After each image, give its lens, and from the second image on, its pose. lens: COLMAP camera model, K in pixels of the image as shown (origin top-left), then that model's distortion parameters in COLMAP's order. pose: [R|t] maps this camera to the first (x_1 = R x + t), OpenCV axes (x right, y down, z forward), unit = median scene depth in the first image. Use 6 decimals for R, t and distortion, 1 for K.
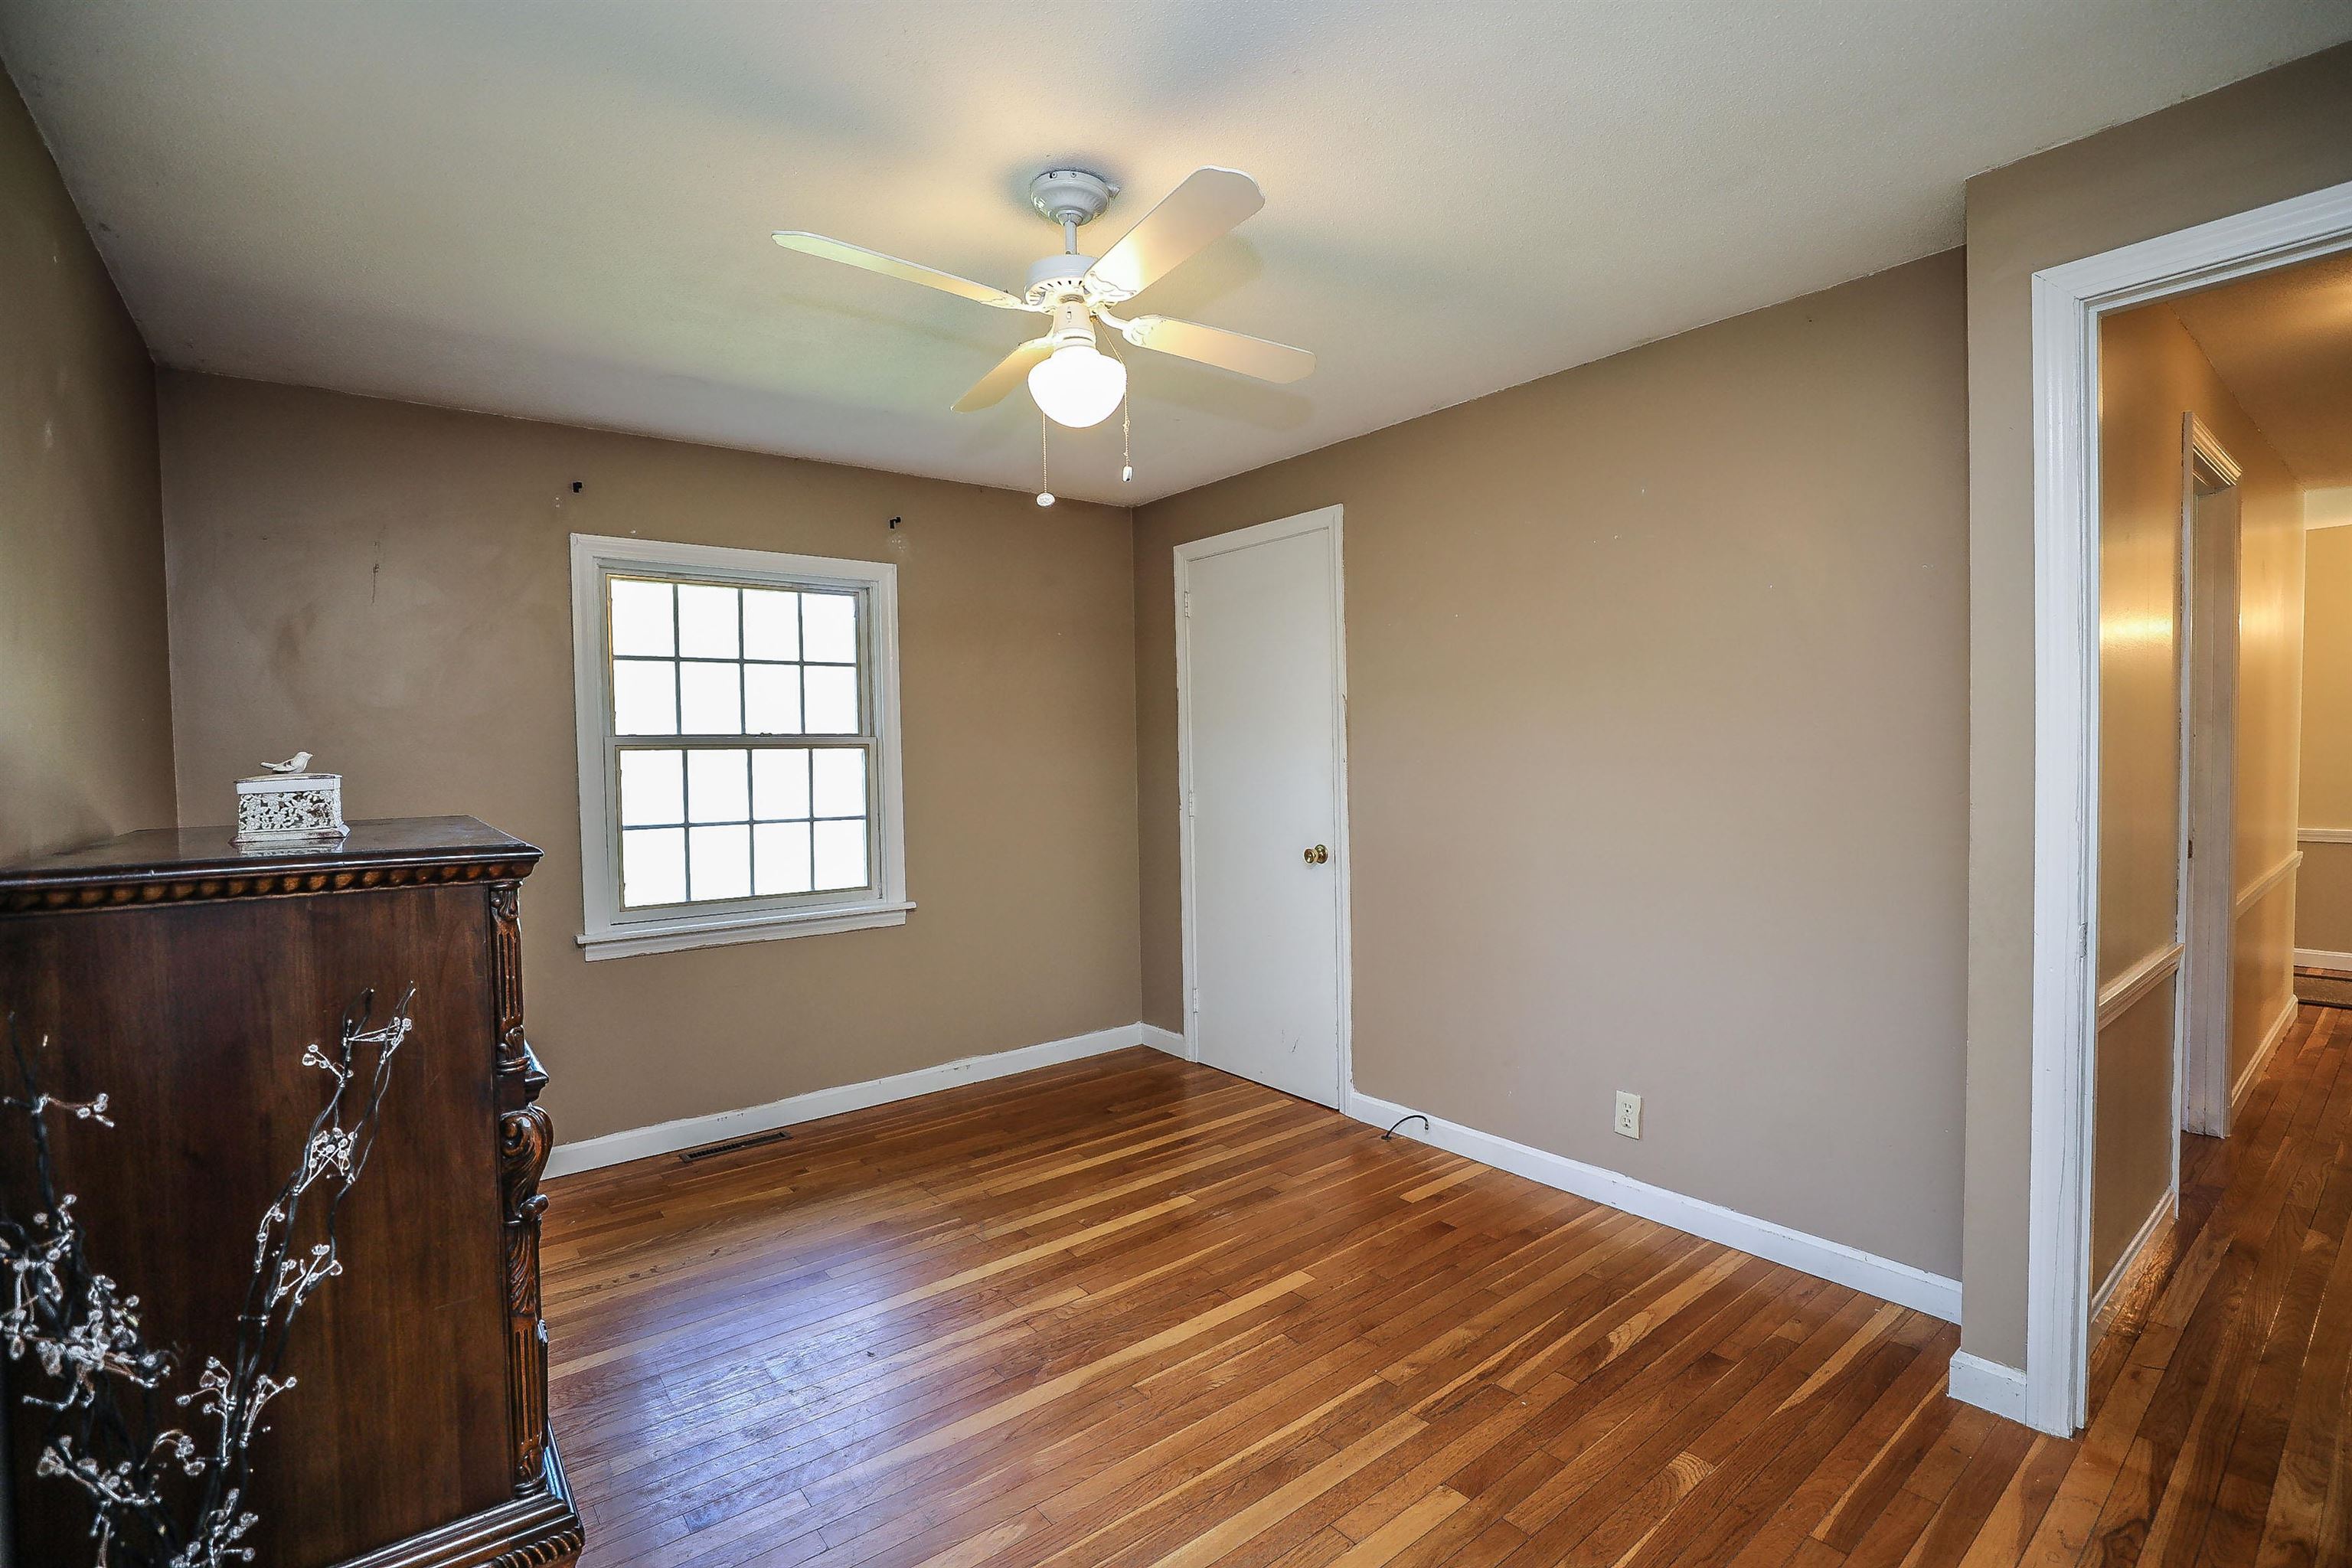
lens RADIAL K [[1060.4, 0, 1174.4], [0, 1060.4, 785.4], [0, 0, 1]] dist [-0.044007, 0.012033]
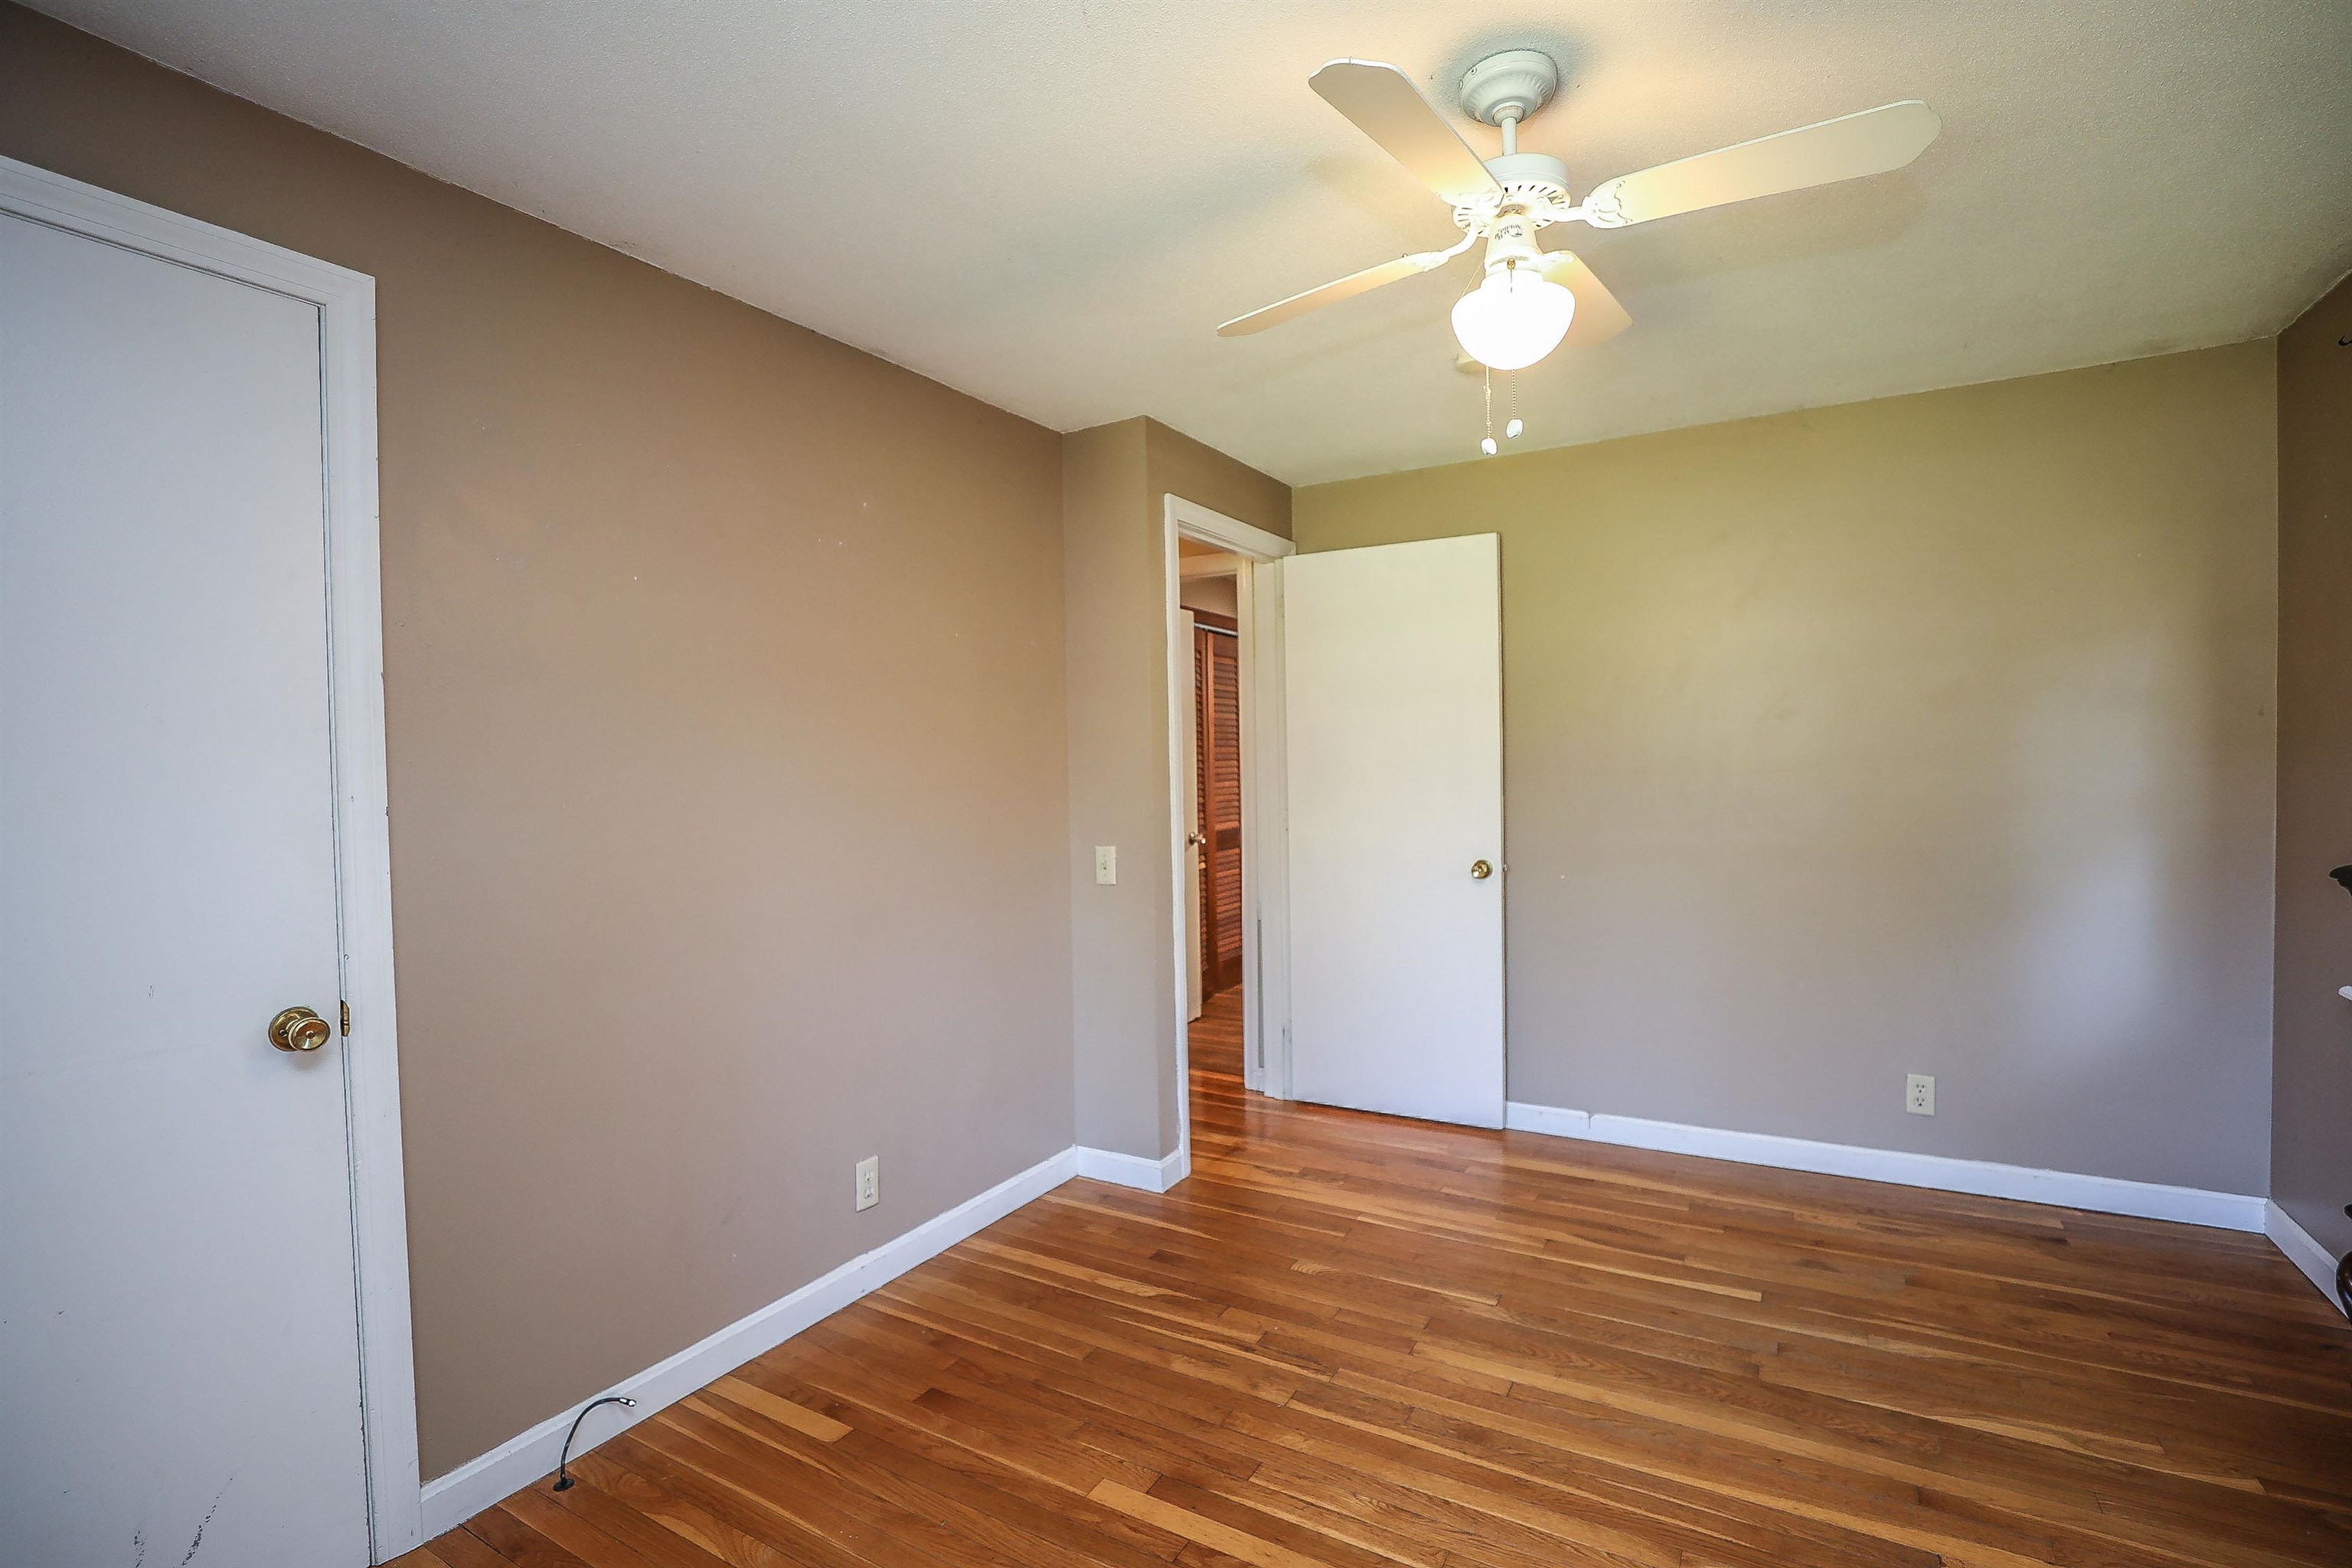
lens RADIAL K [[1060.4, 0, 1174.4], [0, 1060.4, 785.4], [0, 0, 1]] dist [-0.044007, 0.012033]
pose [[-0.373983, -0.002648, 0.927432, -0.627394], [0.039009, 0.999066, 0.018583, -0.050001], [-0.926615, 0.043128, -0.373530, 1.299059]]
